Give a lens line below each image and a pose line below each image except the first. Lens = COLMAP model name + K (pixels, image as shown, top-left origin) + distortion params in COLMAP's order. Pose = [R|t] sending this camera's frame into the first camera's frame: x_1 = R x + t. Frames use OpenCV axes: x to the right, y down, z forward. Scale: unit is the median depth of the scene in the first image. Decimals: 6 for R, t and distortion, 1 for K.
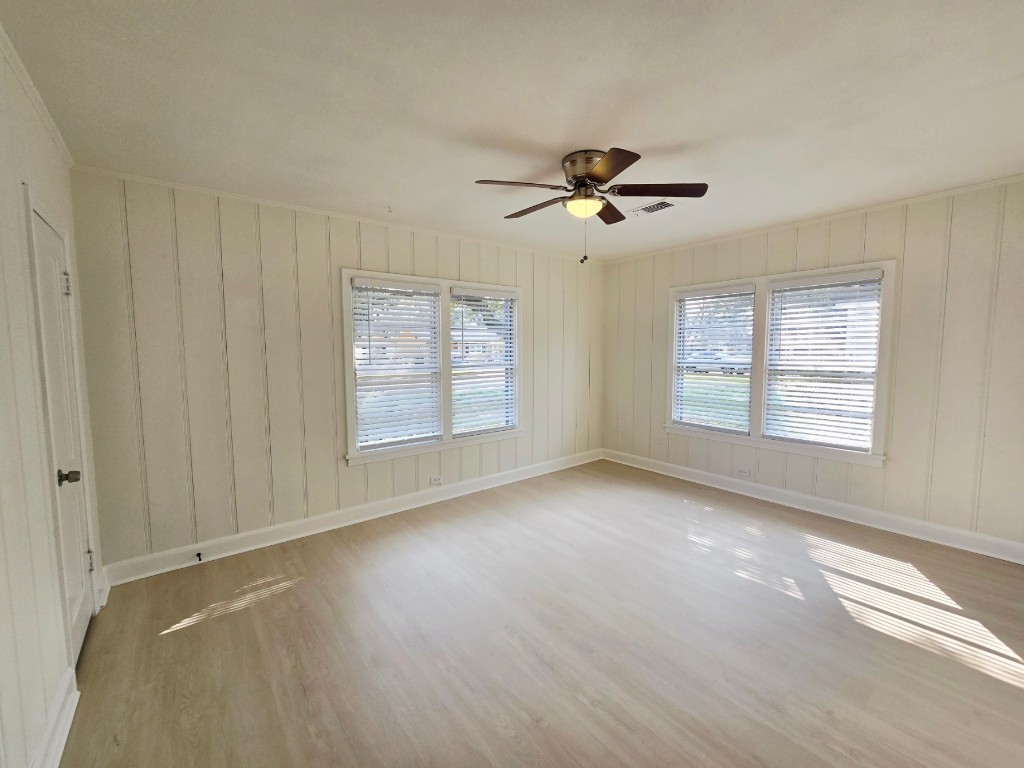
lens RADIAL K [[422.6, 0, 512.0], [0, 422.6, 384.0], [0, 0, 1]] dist [0.001133, 0.000186]
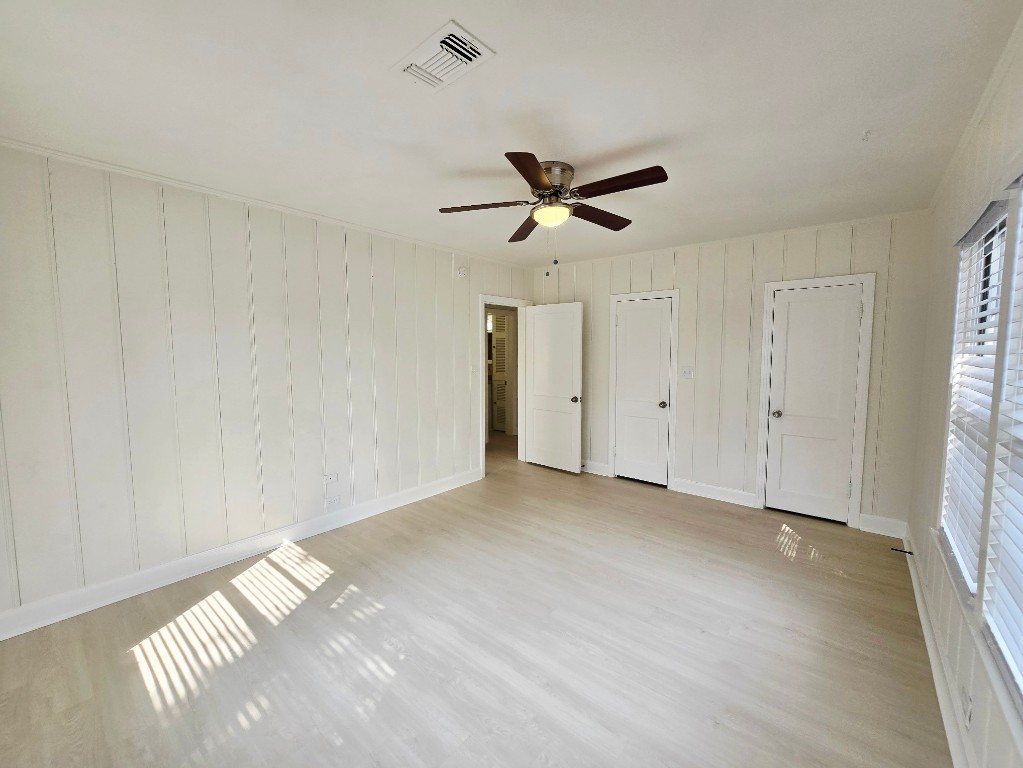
lens RADIAL K [[420.6, 0, 511.5], [0, 420.6, 384.0], [0, 0, 1]] dist [-0.005907, 0.000118]
pose [[-0.980097, 0.022504, -0.197240, 0.468215], [-0.009282, 0.987272, 0.158769, -0.180560], [0.198302, 0.157440, -0.967413, 2.001696]]
